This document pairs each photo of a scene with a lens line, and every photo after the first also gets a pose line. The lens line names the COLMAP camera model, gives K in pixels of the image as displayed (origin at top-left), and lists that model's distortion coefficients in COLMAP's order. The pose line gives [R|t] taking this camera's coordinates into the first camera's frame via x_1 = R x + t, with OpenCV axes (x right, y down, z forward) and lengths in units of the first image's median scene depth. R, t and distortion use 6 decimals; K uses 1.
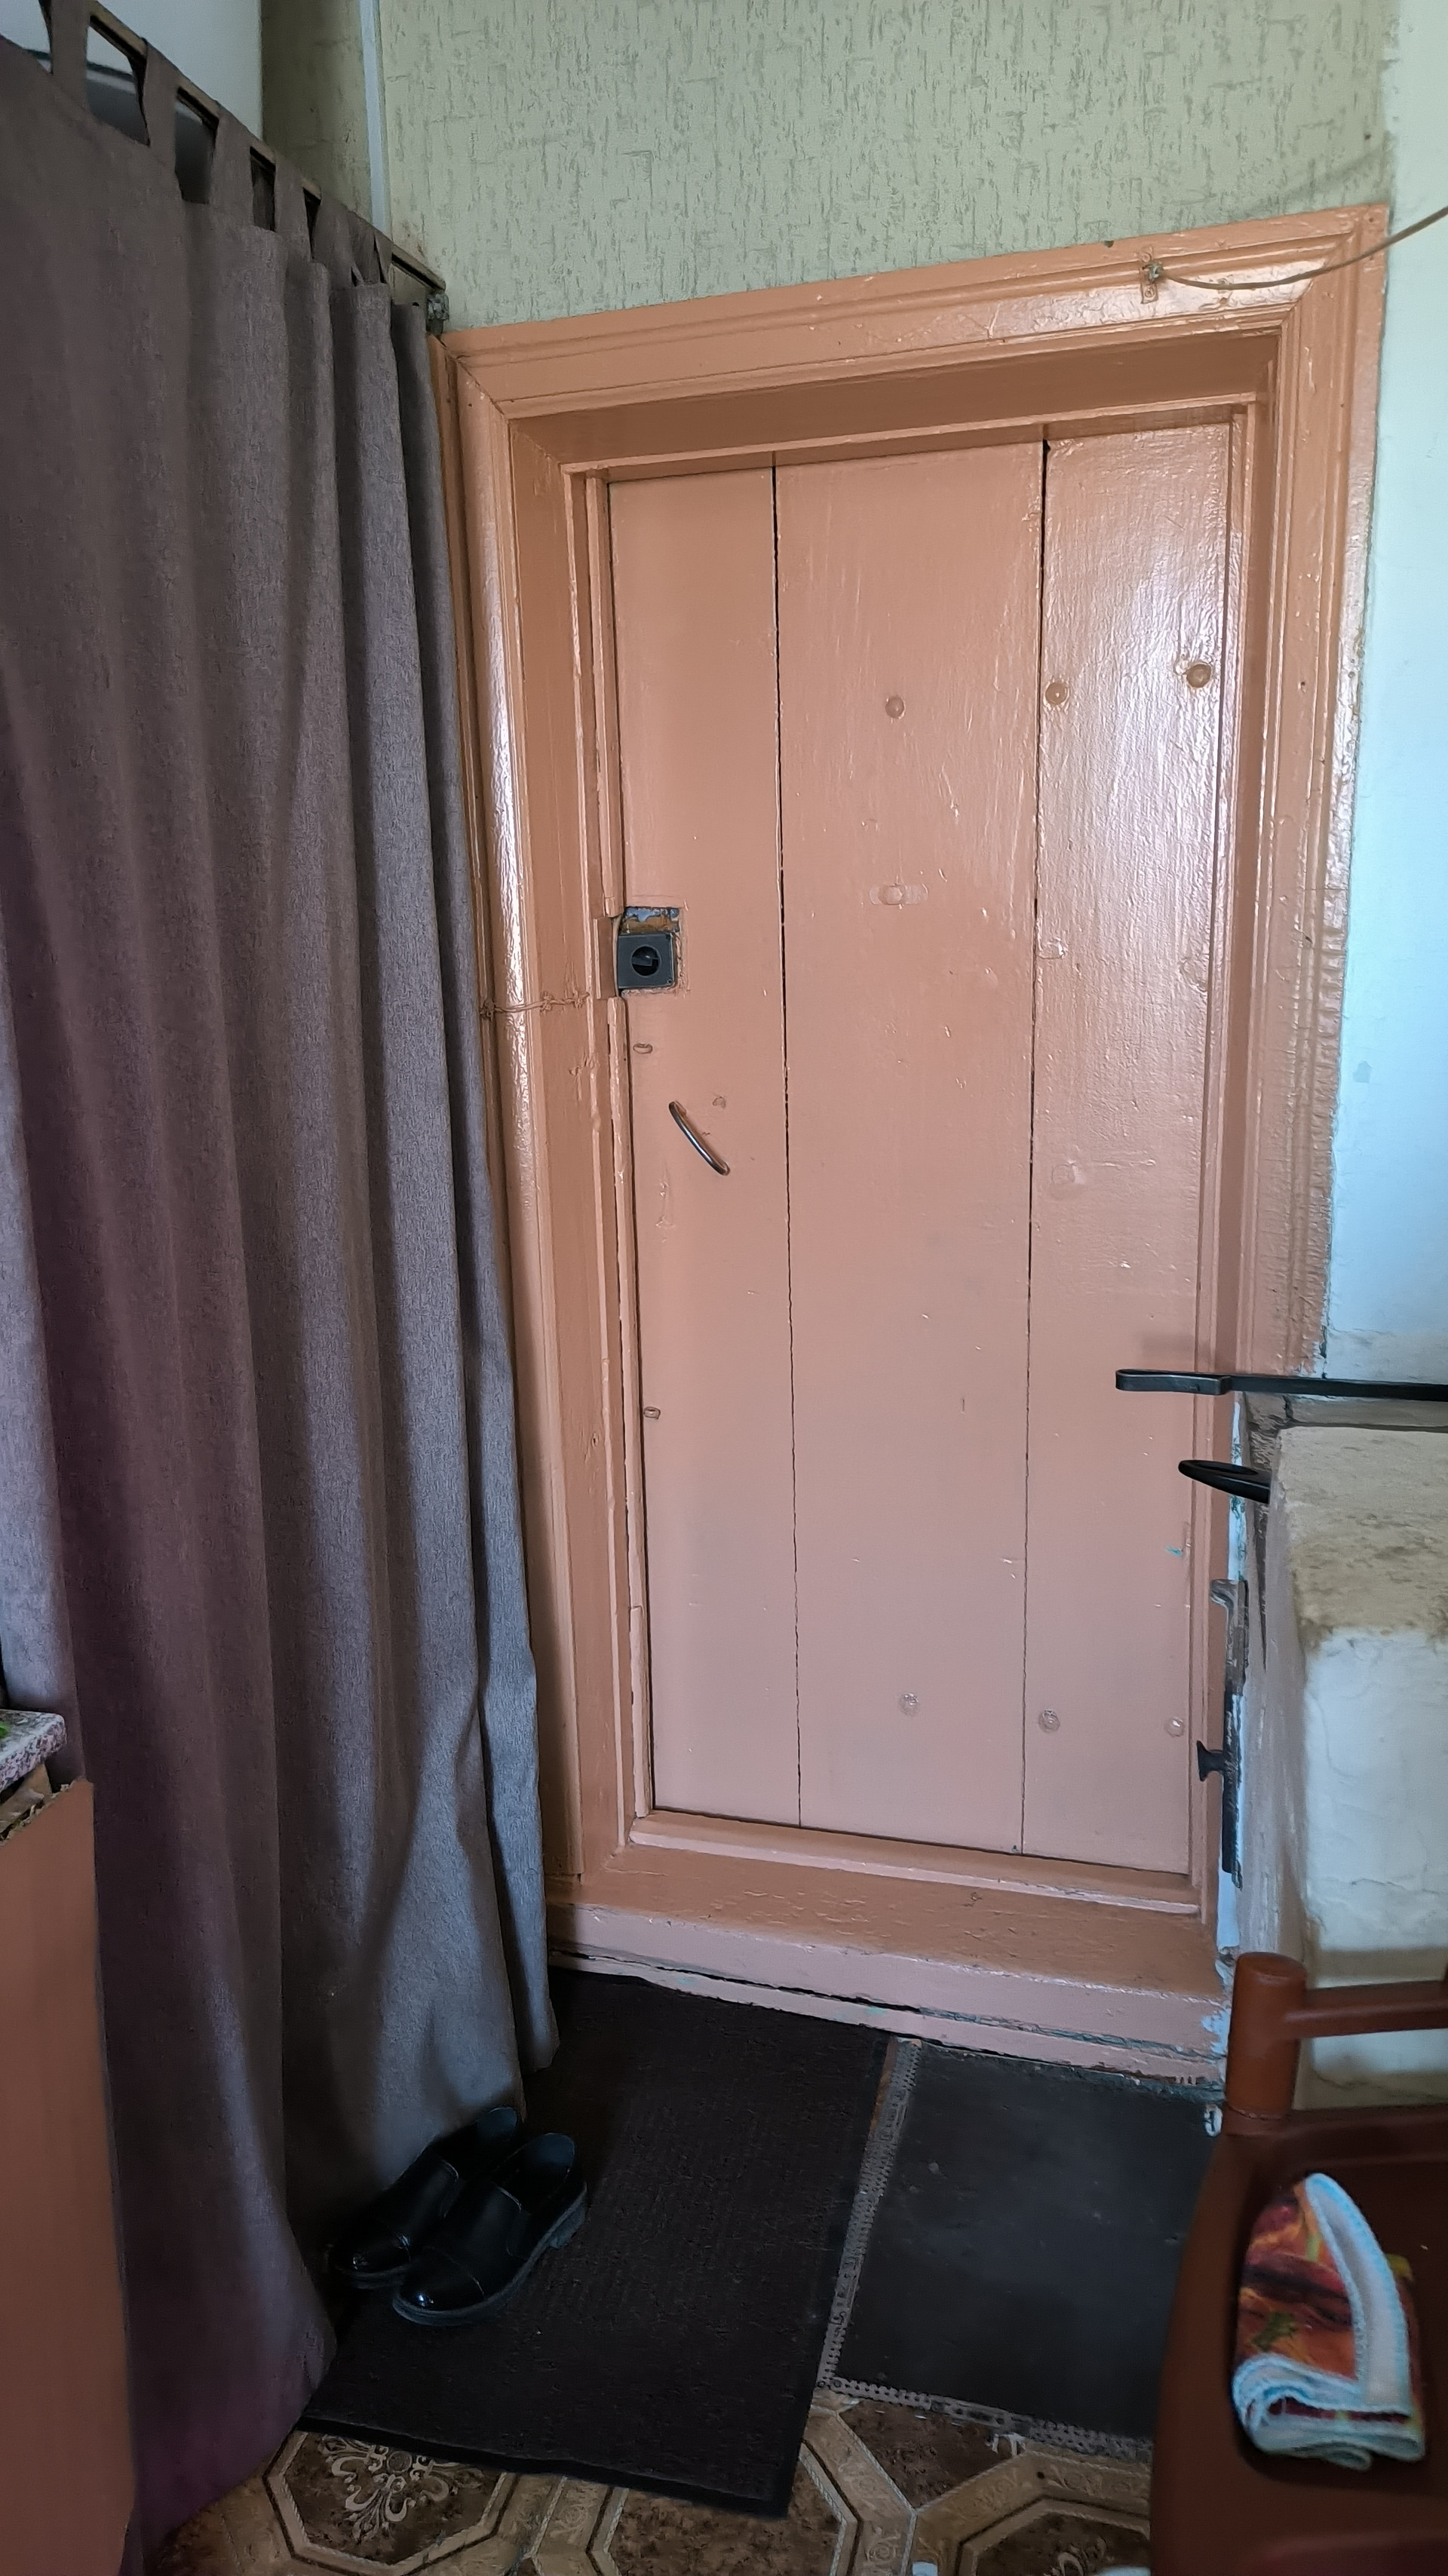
lens RADIAL K [[1849.3, 0, 701.0], [0, 1849.3, 1274.9], [0, 0, 1]] dist [0.041515, -0.048910]
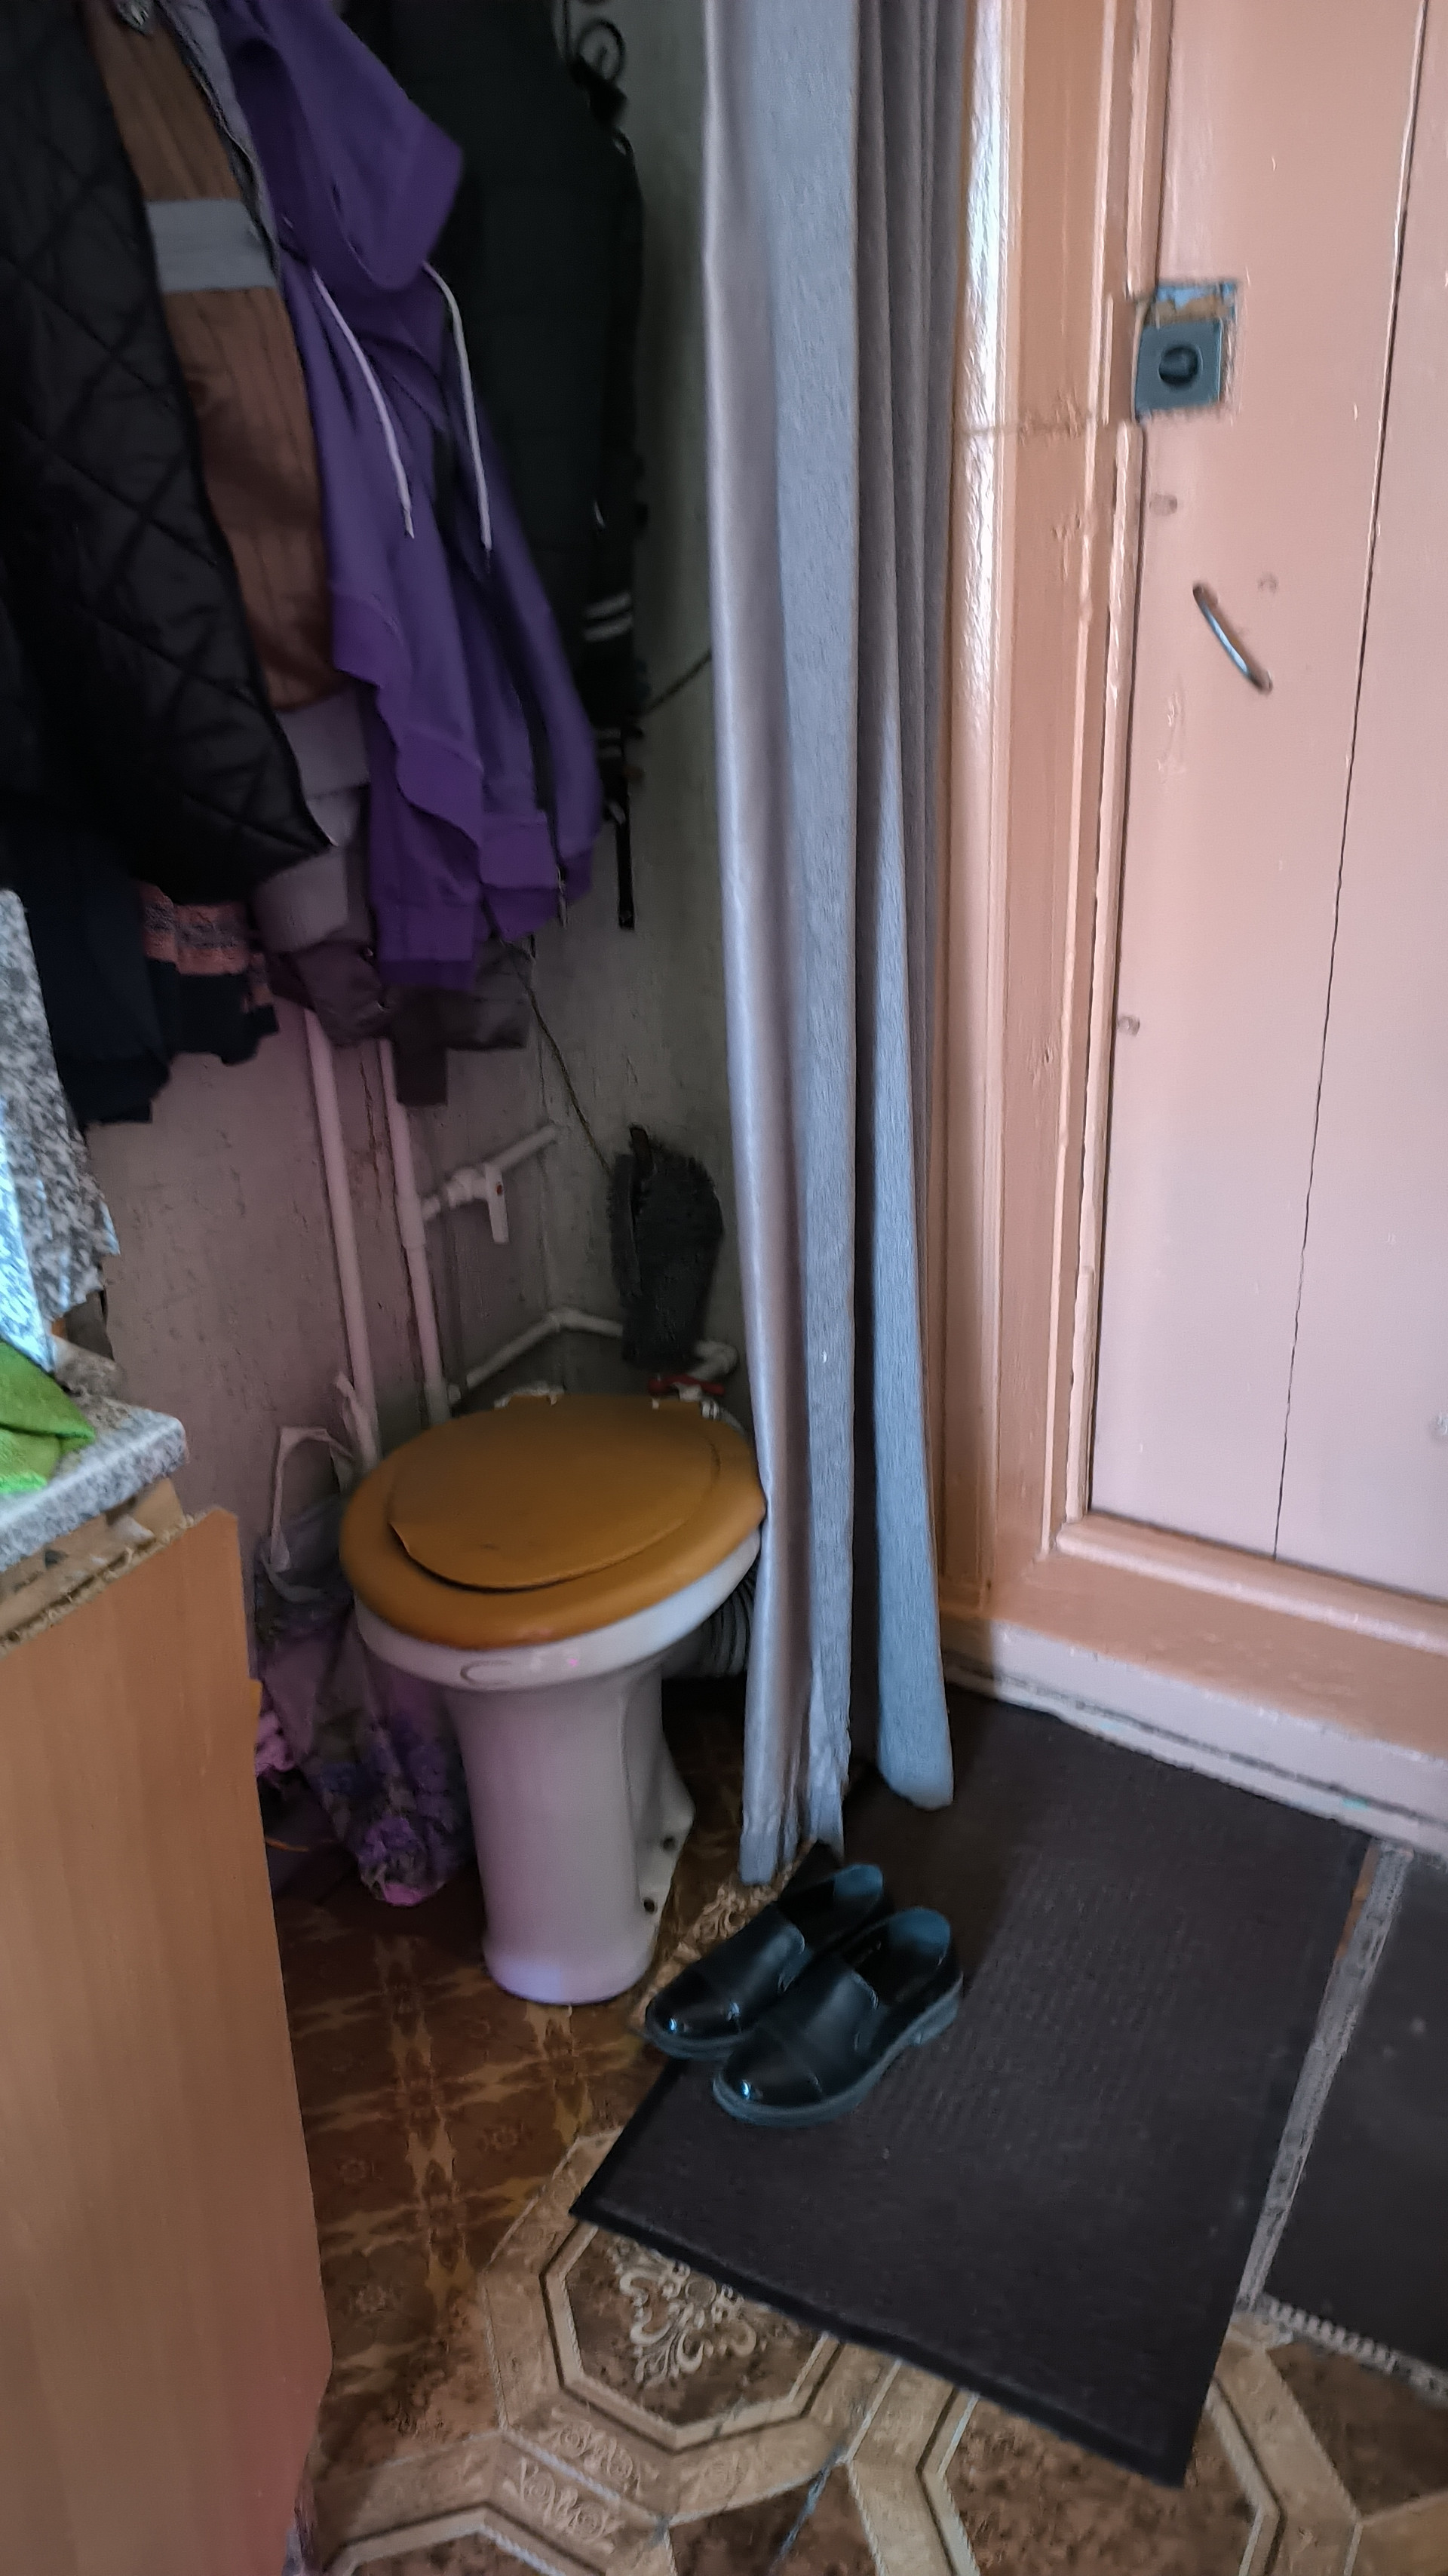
lens RADIAL K [[1849.3, 0, 701.0], [0, 1849.3, 1274.9], [0, 0, 1]] dist [0.041515, -0.048910]
pose [[0.966501, 0.091235, -0.239898, -0.006203], [-0.038761, 0.975853, 0.214961, 0.026361], [0.253717, -0.198461, 0.946700, 0.313536]]
